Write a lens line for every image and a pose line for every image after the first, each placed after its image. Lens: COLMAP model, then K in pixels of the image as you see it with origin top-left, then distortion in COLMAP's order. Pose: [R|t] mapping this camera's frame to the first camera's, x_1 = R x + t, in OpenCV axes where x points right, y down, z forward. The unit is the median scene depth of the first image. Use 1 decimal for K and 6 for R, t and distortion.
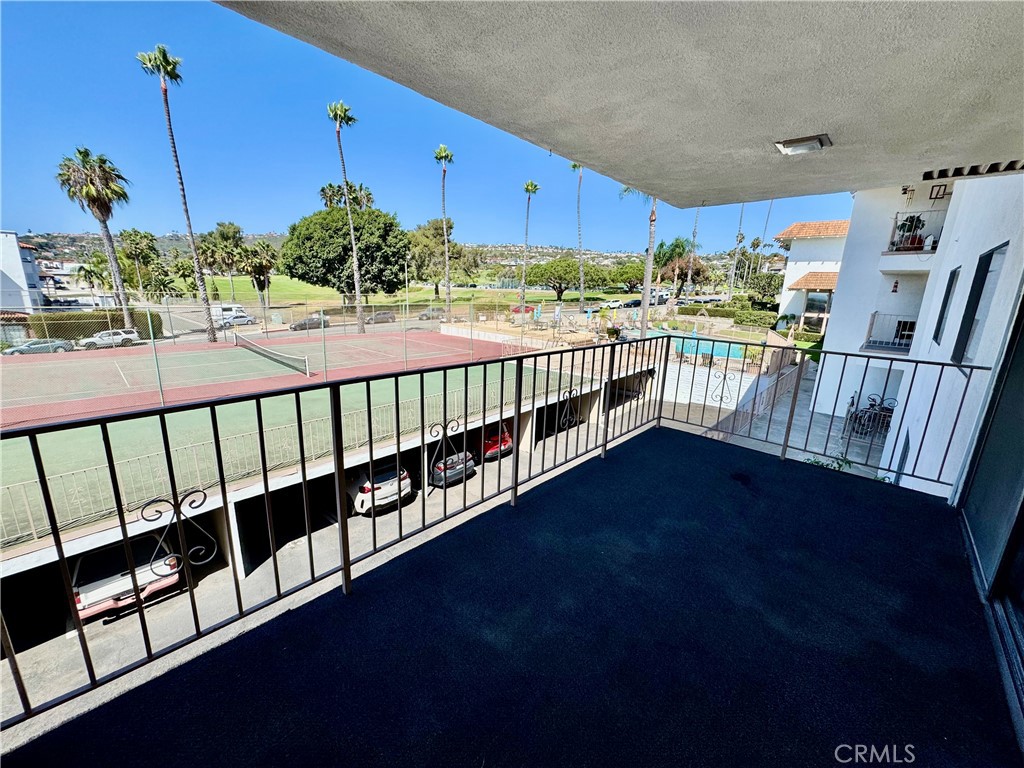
lens RADIAL K [[411.2, 0, 511.3], [0, 411.2, 383.8], [0, 0, 1]] dist [-0.004670, -0.000379]
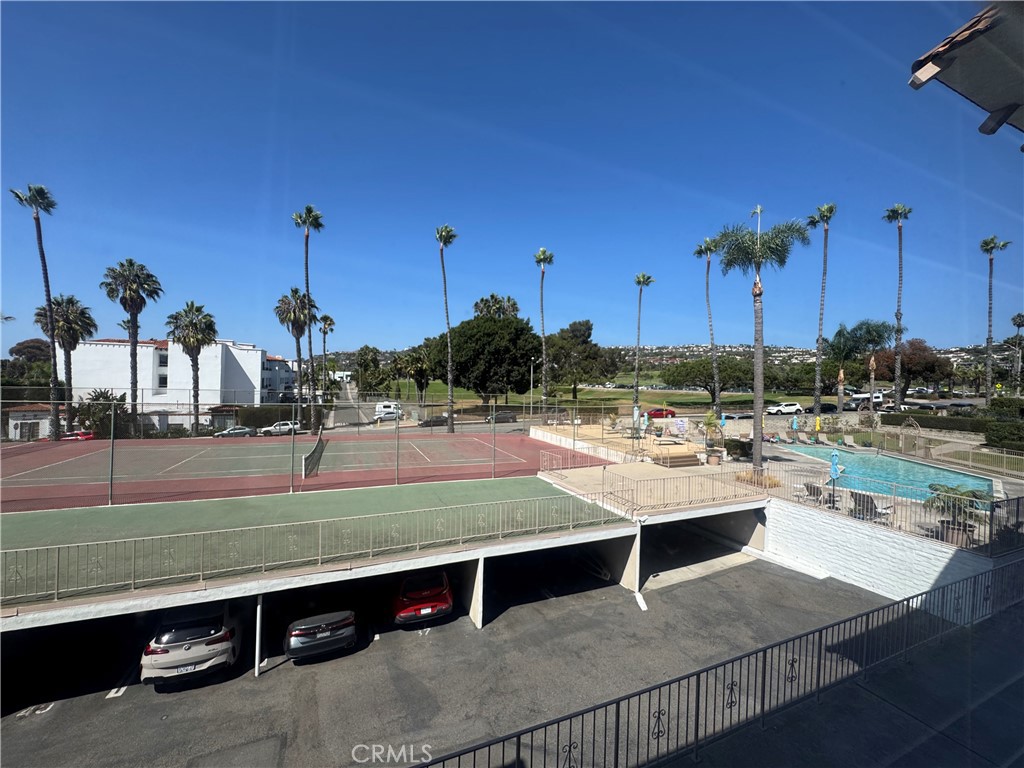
lens RADIAL K [[411.2, 0, 512.4], [0, 411.2, 385.9], [0, 0, 1]] dist [-0.004670, -0.000379]
pose [[0.911836, -0.003853, -0.410537, 0.124067], [-0.092837, 0.972120, -0.215321, -0.024219], [0.399921, 0.234451, 0.886057, 0.113740]]
